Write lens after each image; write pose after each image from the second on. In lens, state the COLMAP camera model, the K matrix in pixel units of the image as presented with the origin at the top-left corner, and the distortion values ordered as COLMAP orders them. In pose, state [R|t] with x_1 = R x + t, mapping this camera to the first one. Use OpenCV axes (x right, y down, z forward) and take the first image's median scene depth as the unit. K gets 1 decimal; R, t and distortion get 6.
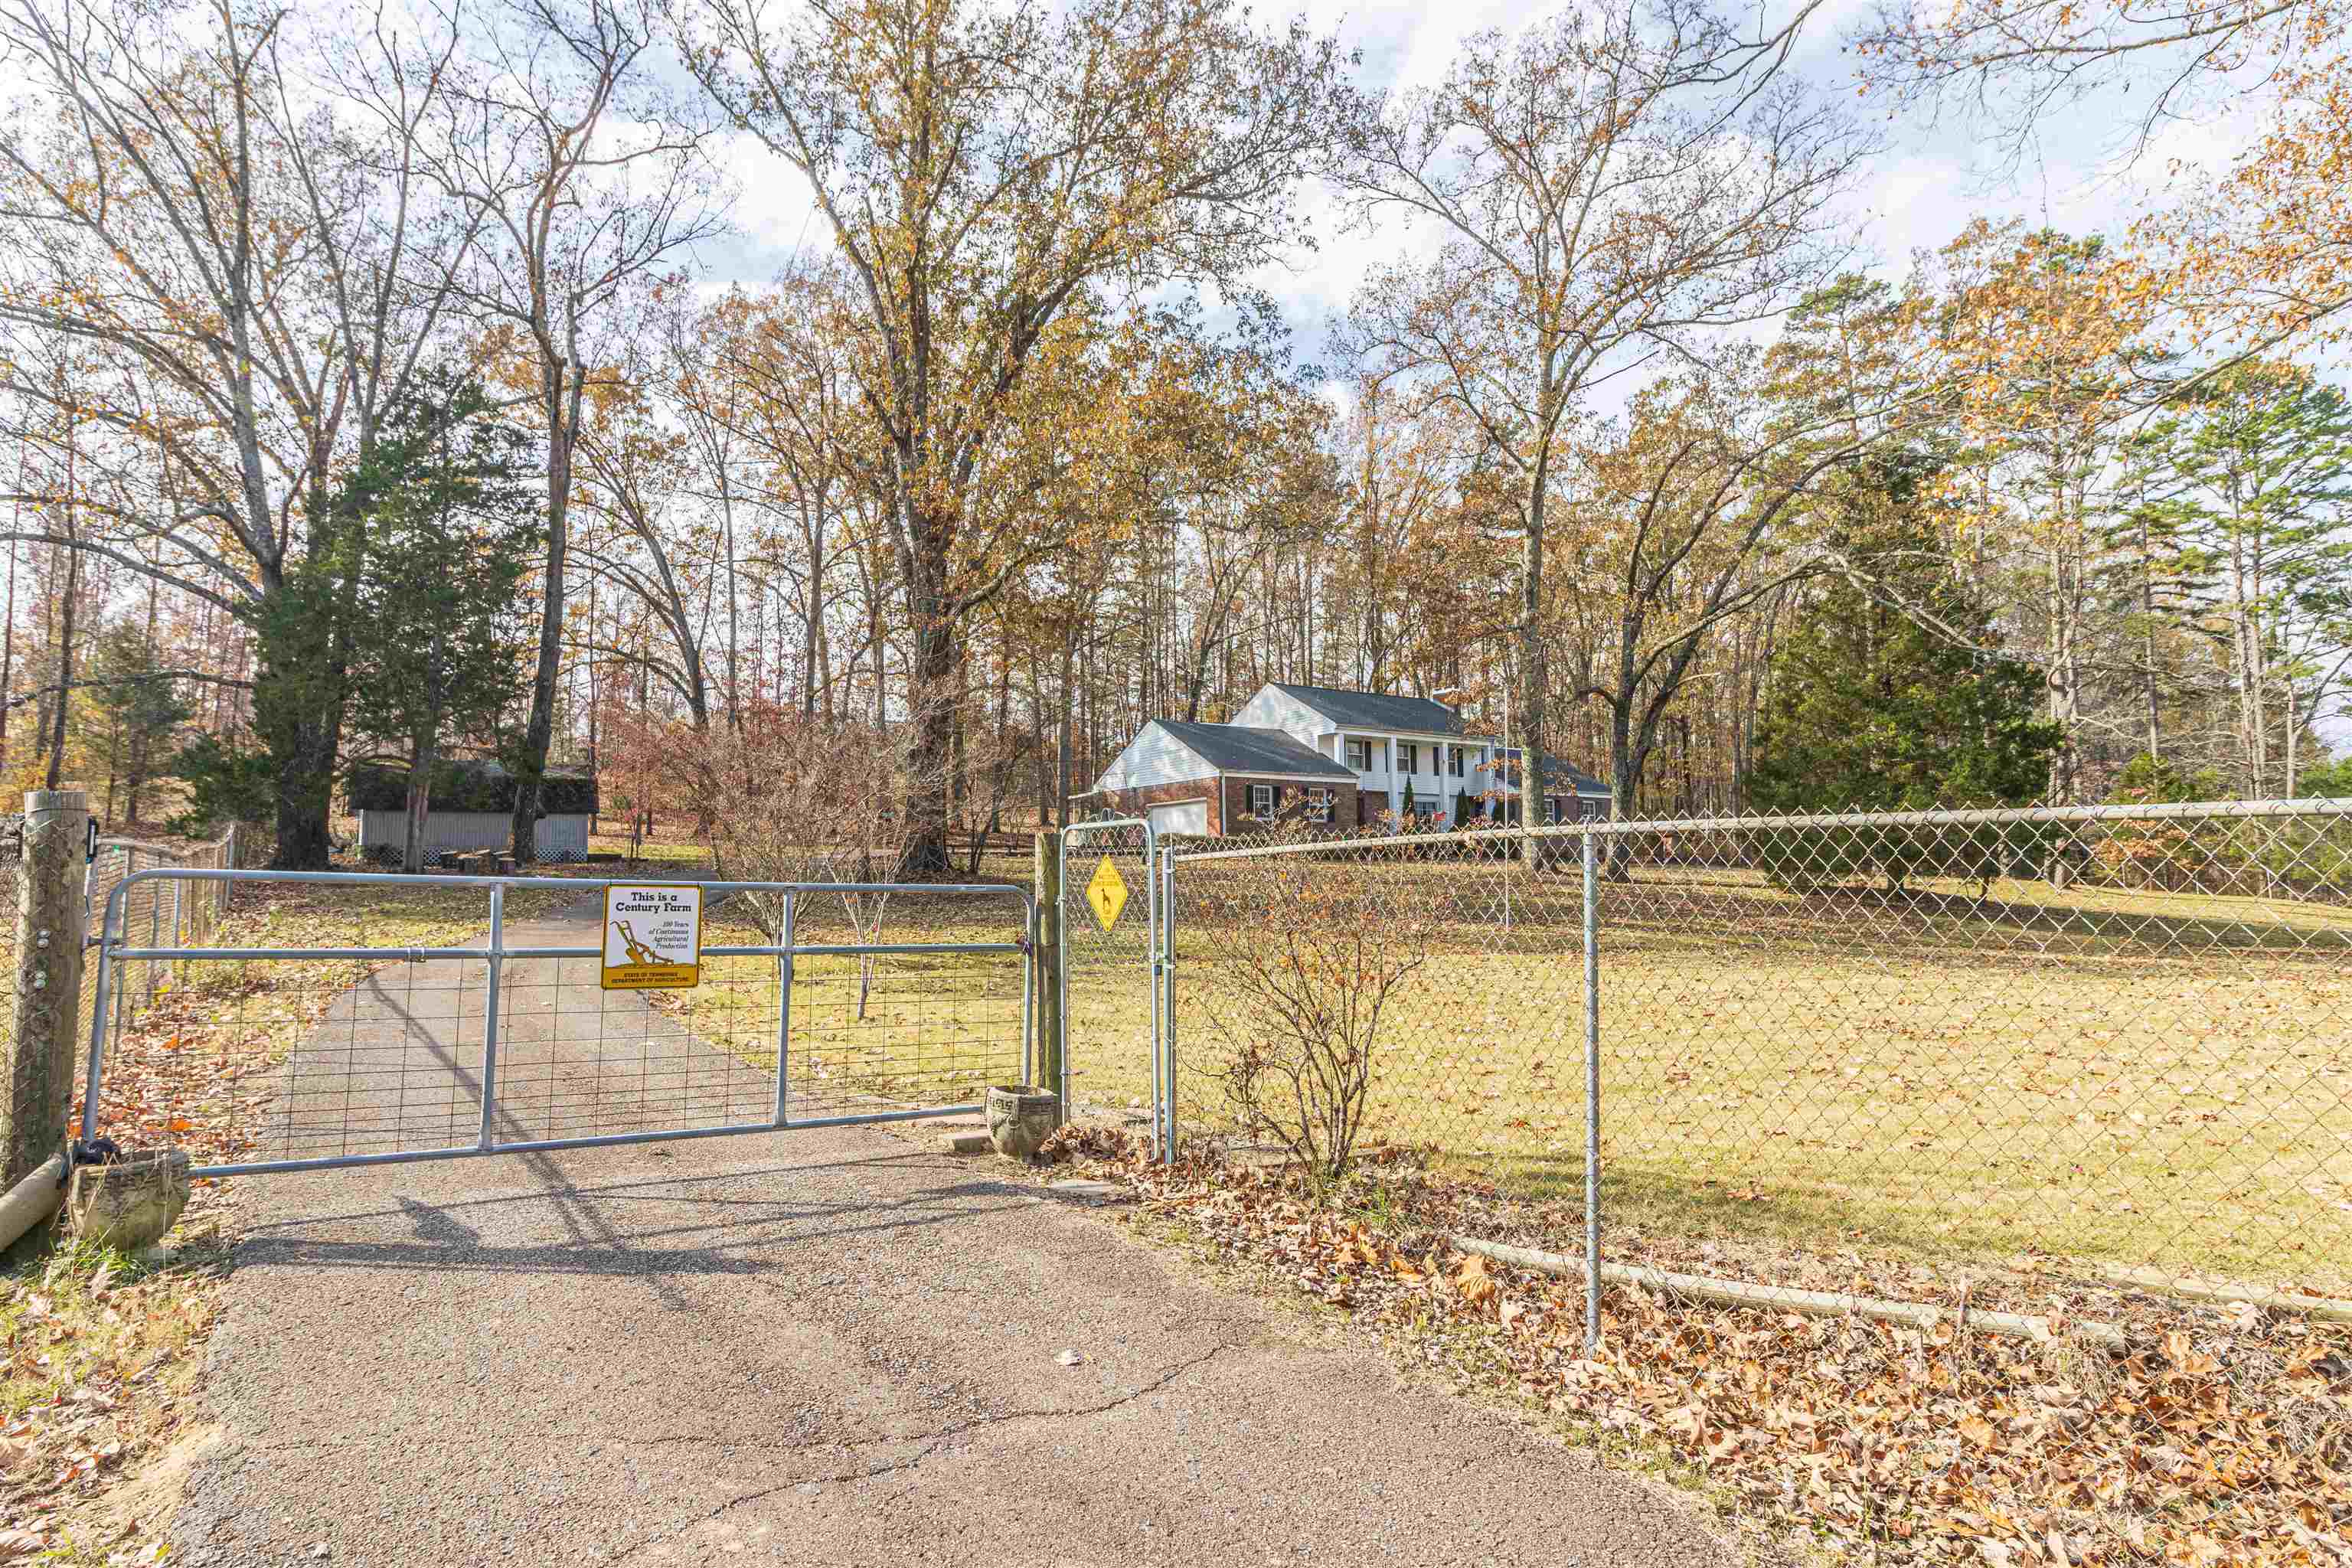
lens RADIAL K [[1241.3, 0, 1182.8], [0, 1241.3, 801.5], [0, 0, 1]] dist [-0.000332, -0.000318]
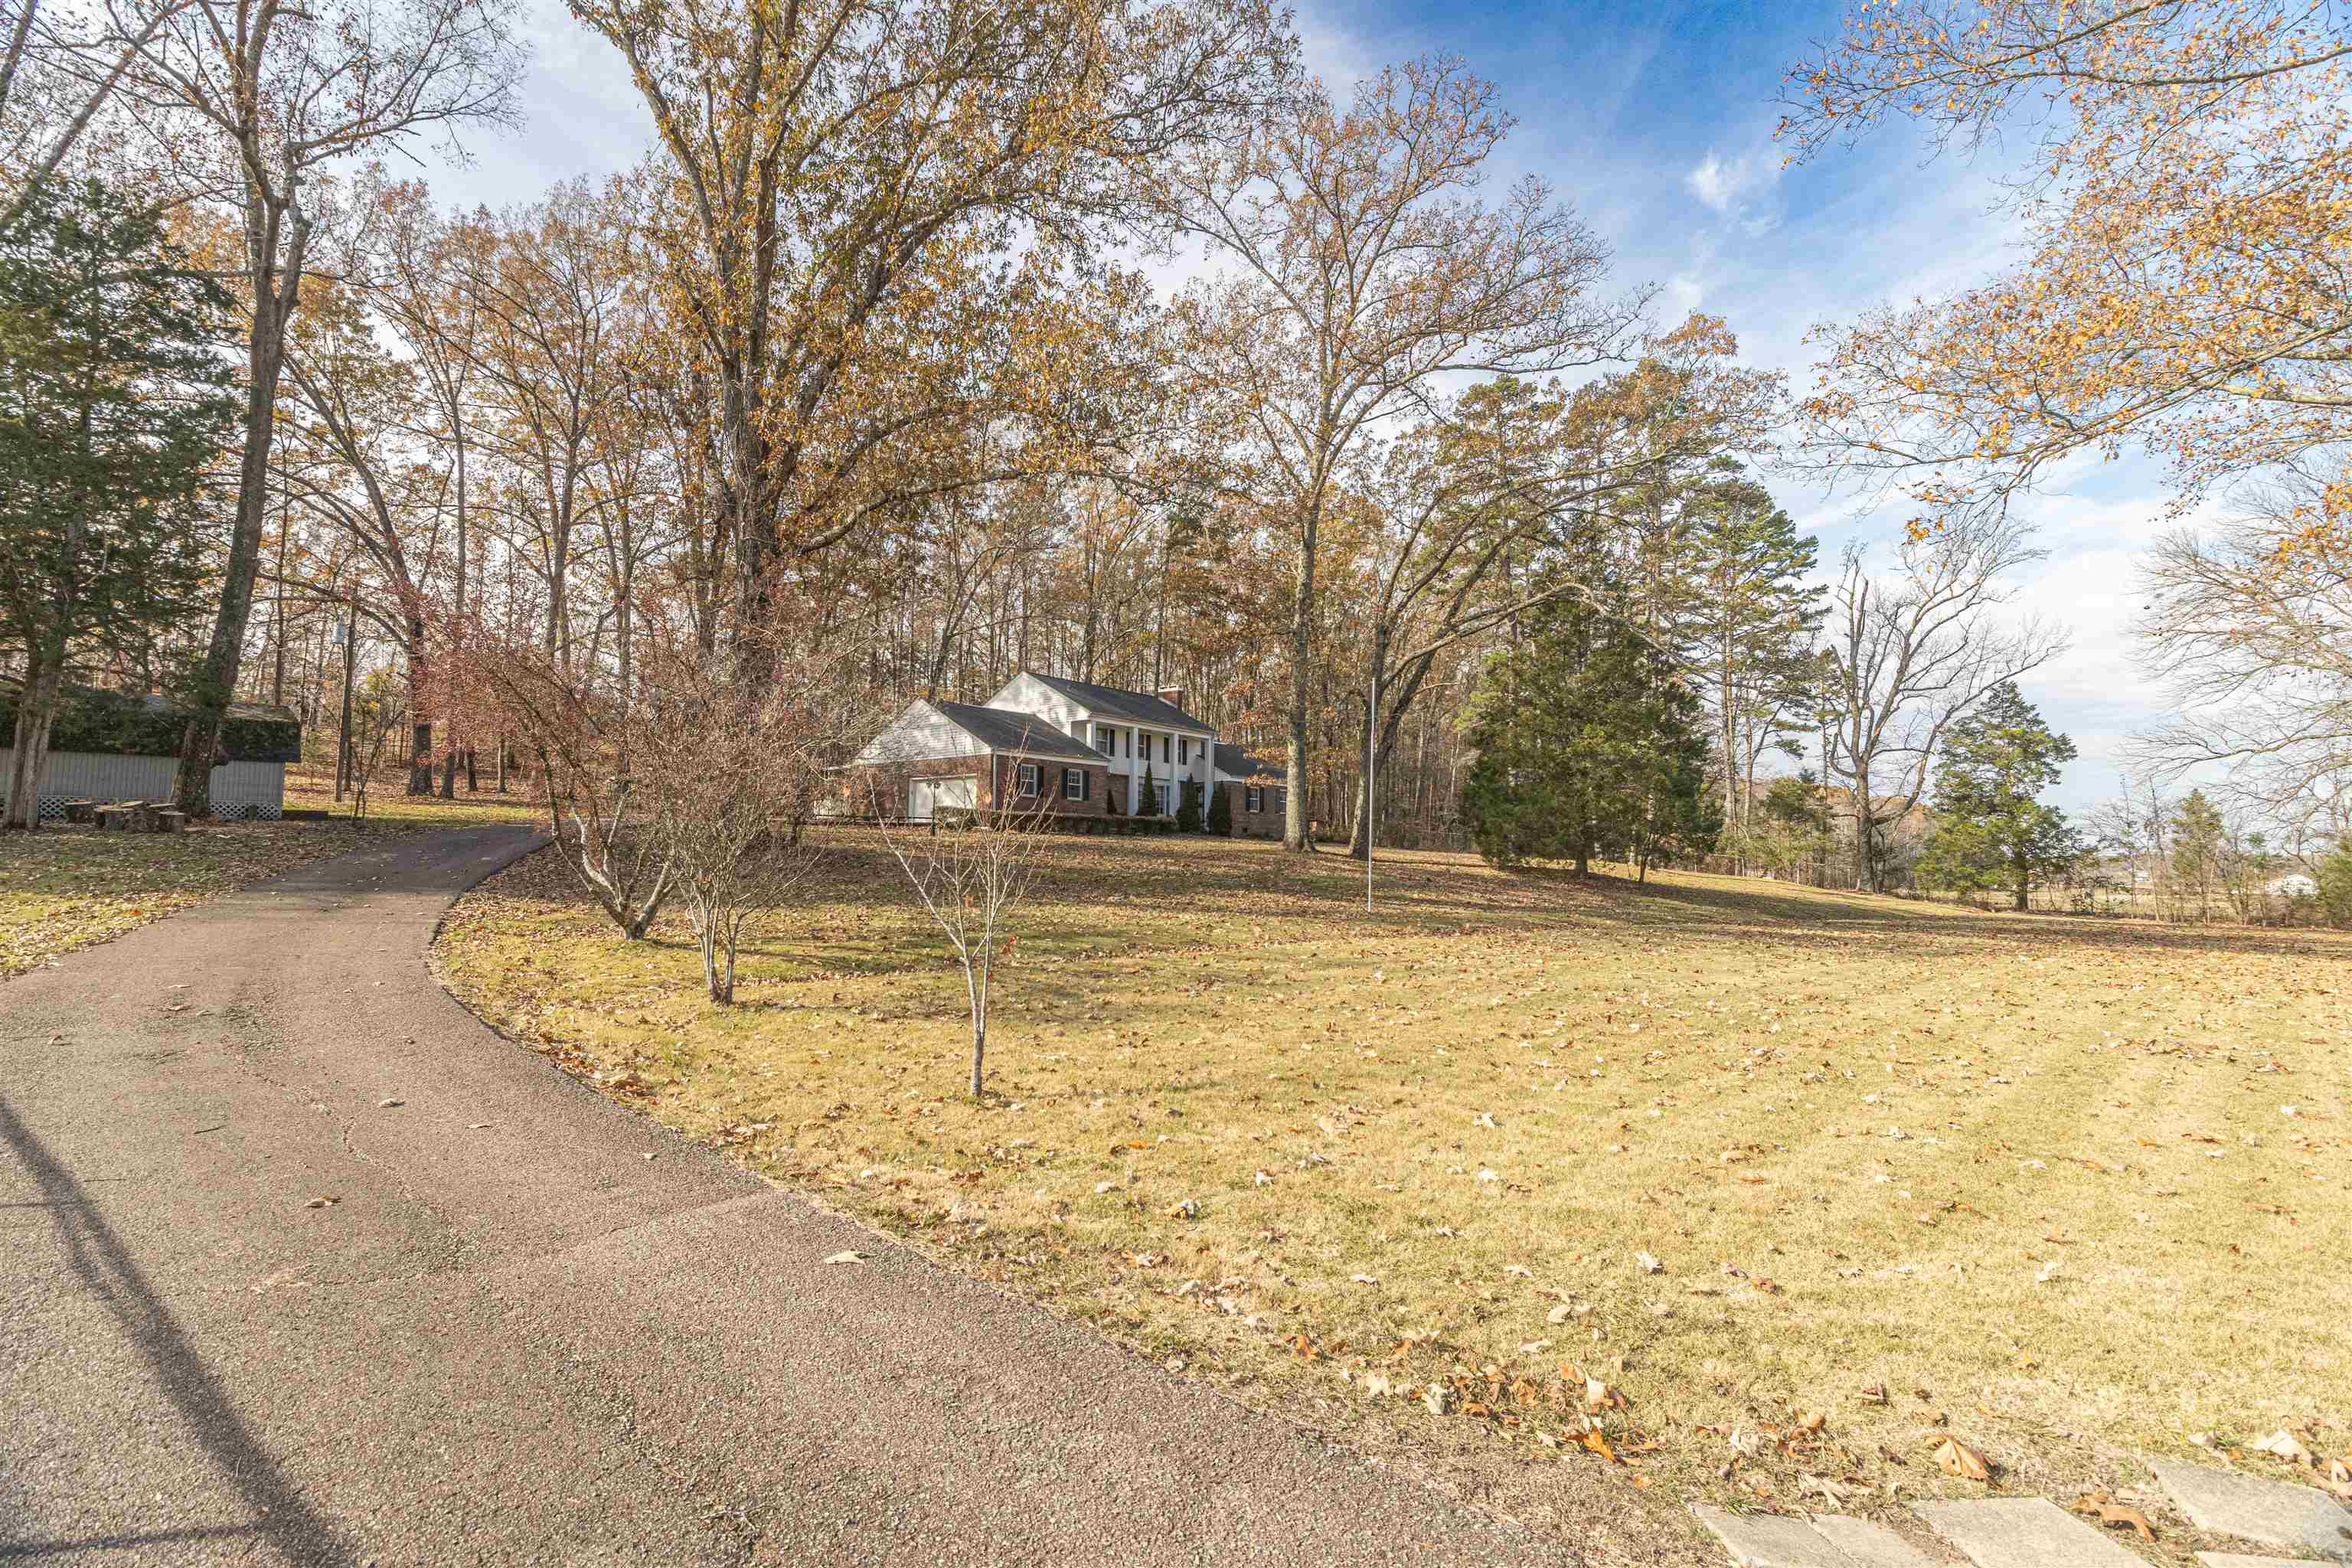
lens RADIAL K [[1034.8, 0, 1176.0], [0, 1034.8, 784.0], [0, 0, 1]] dist [-0.000253, 0.001173]
pose [[0.958964, 0.036870, 0.281119, -0.067535], [-0.036700, 0.999309, -0.005874, 0.004710], [-0.281141, -0.004684, 0.959655, 0.107077]]
